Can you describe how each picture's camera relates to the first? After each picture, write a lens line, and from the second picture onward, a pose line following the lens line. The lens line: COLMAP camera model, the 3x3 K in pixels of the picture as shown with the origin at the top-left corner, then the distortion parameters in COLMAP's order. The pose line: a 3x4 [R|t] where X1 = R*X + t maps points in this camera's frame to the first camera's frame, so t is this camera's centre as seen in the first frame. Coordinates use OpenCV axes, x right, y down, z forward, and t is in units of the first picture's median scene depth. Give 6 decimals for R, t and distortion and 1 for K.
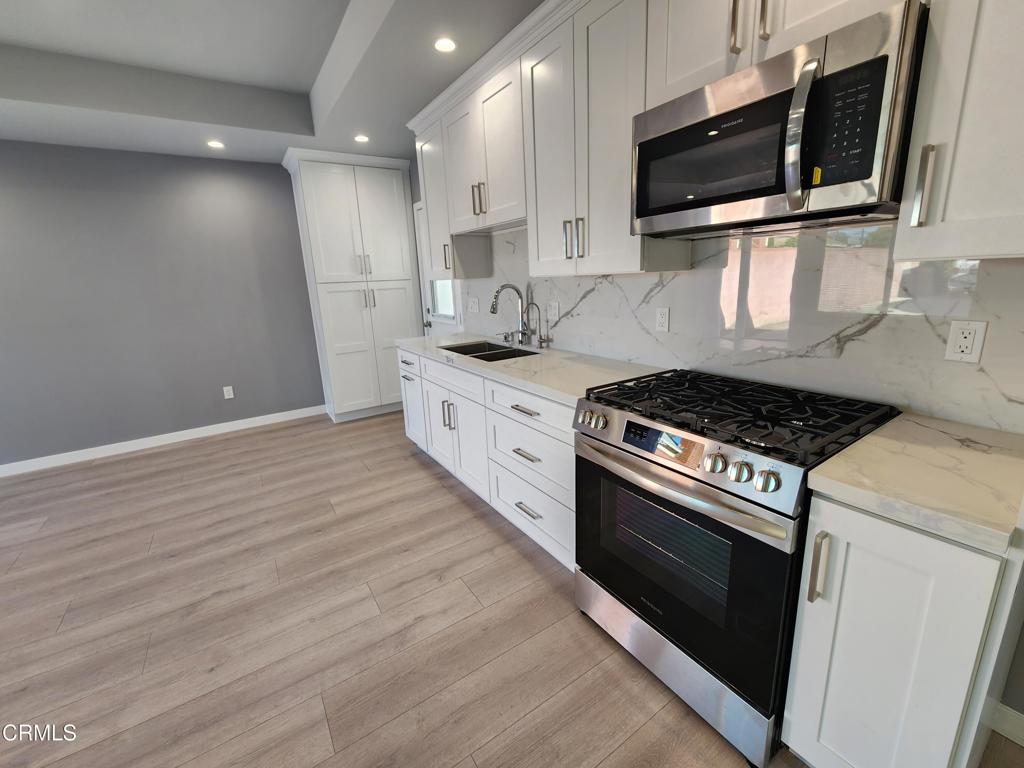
lens RADIAL K [[421.9, 0, 513.9], [0, 421.9, 376.9], [0, 0, 1]] dist [0.004733, -0.003561]
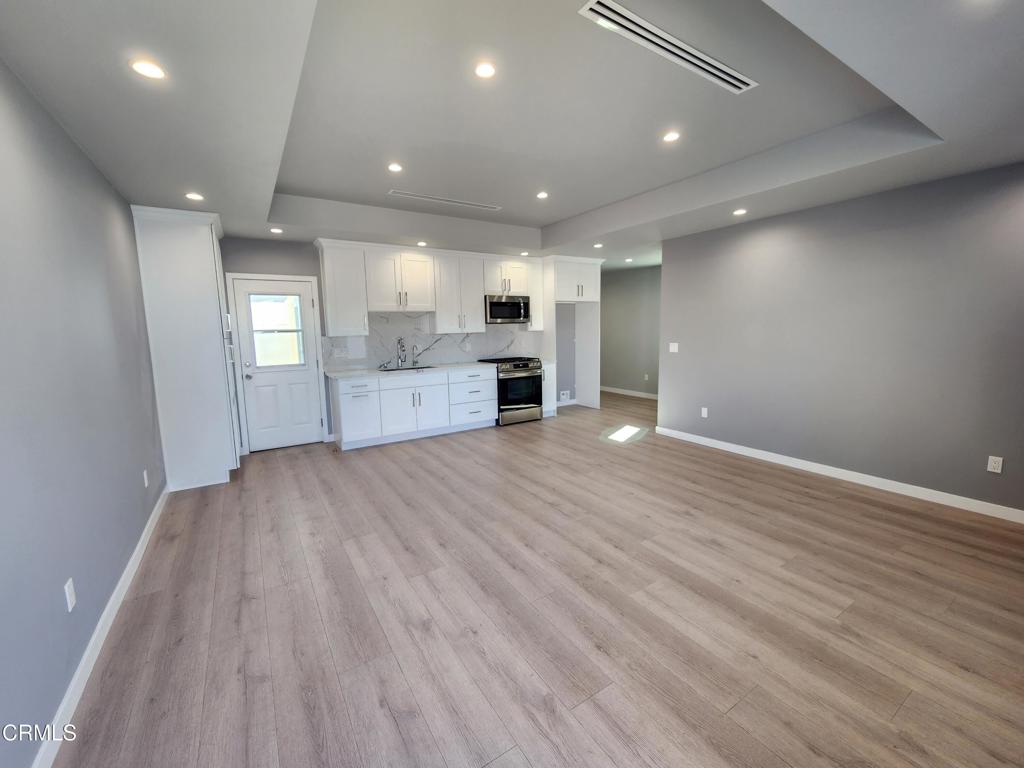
lens RADIAL K [[421.9, 0, 517.1], [0, 421.9, 378.7], [0, 0, 1]] dist [0.004733, -0.003561]
pose [[0.015047, -0.083569, 0.996388, -2.500666], [0.251202, 0.964857, 0.077130, -0.047414], [-0.967818, 0.249134, 0.035511, 0.500747]]
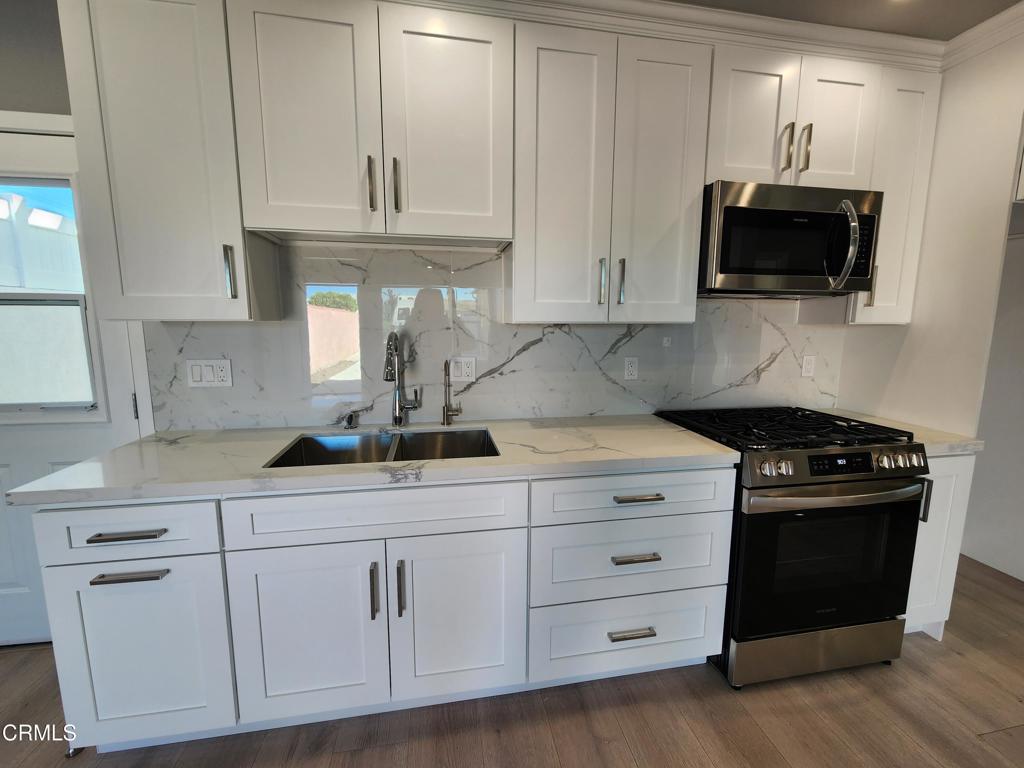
lens RADIAL K [[421.9, 0, 513.5], [0, 421.9, 379.8], [0, 0, 1]] dist [0.004733, -0.003561]
pose [[0.402954, -0.083556, 0.911398, -0.609770], [0.190649, 0.981642, 0.005705, -0.145138], [-0.895143, 0.171458, 0.411486, 0.716431]]
